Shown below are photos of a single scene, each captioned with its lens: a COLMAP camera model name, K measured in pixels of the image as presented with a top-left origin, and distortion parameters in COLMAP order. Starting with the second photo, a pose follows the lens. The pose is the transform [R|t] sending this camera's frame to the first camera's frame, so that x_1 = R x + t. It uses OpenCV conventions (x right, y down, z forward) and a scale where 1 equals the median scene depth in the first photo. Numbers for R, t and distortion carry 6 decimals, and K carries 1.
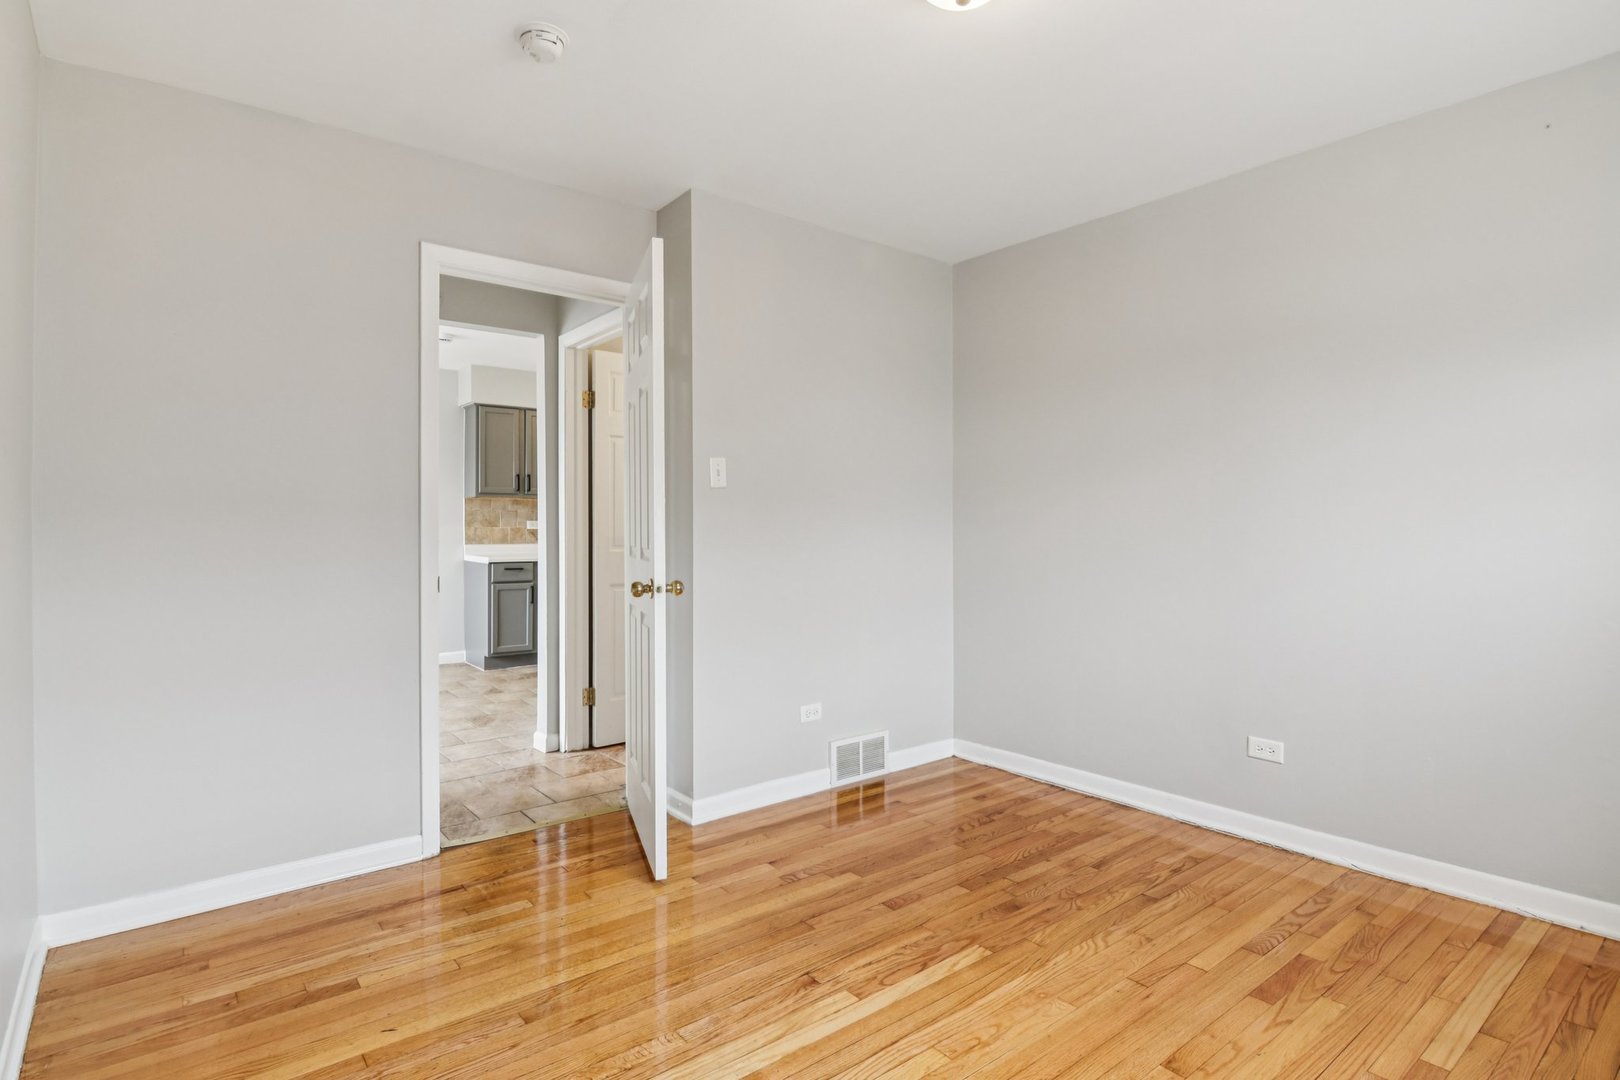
lens RADIAL K [[826.6, 0, 808.9], [0, 826.6, 532.8], [0, 0, 1]] dist [-0.002030, -0.013154]
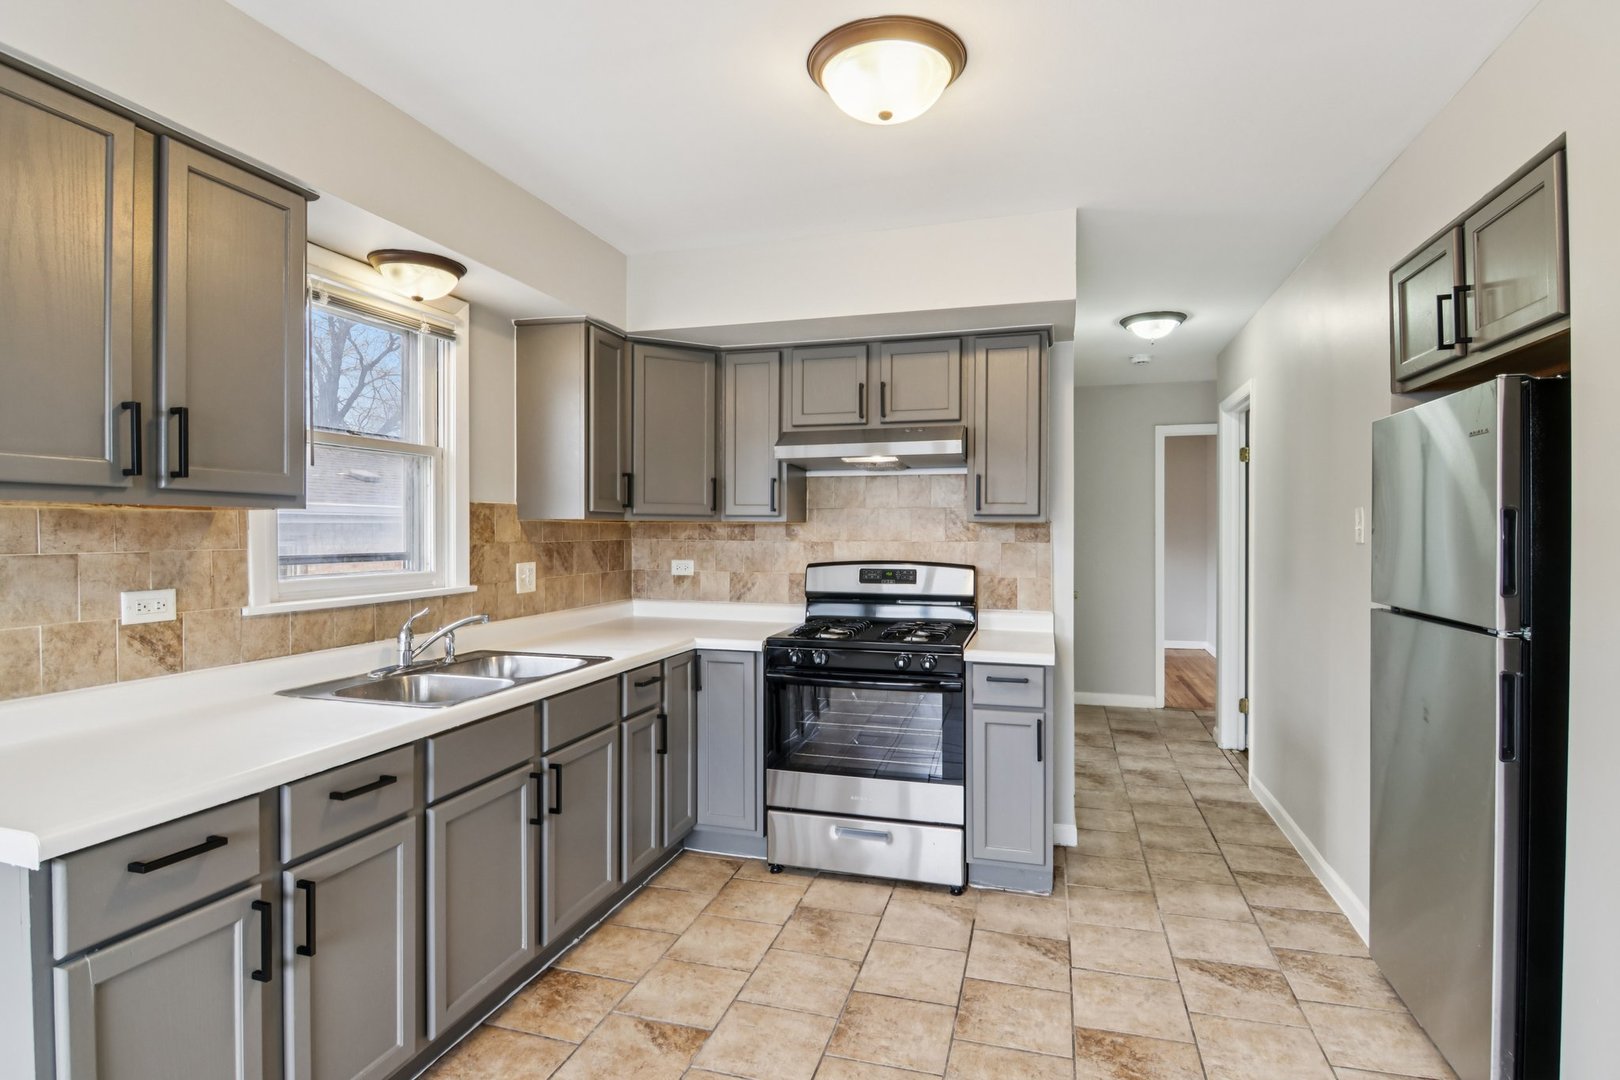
lens RADIAL K [[826.6, 0, 810.3], [0, 826.6, 538.1], [0, 0, 1]] dist [-0.002030, -0.013154]
pose [[0.821705, -0.007117, 0.569868, -0.314449], [0.005151, 0.999974, 0.005060, -0.031976], [-0.569889, -0.001223, 0.821721, 0.679890]]
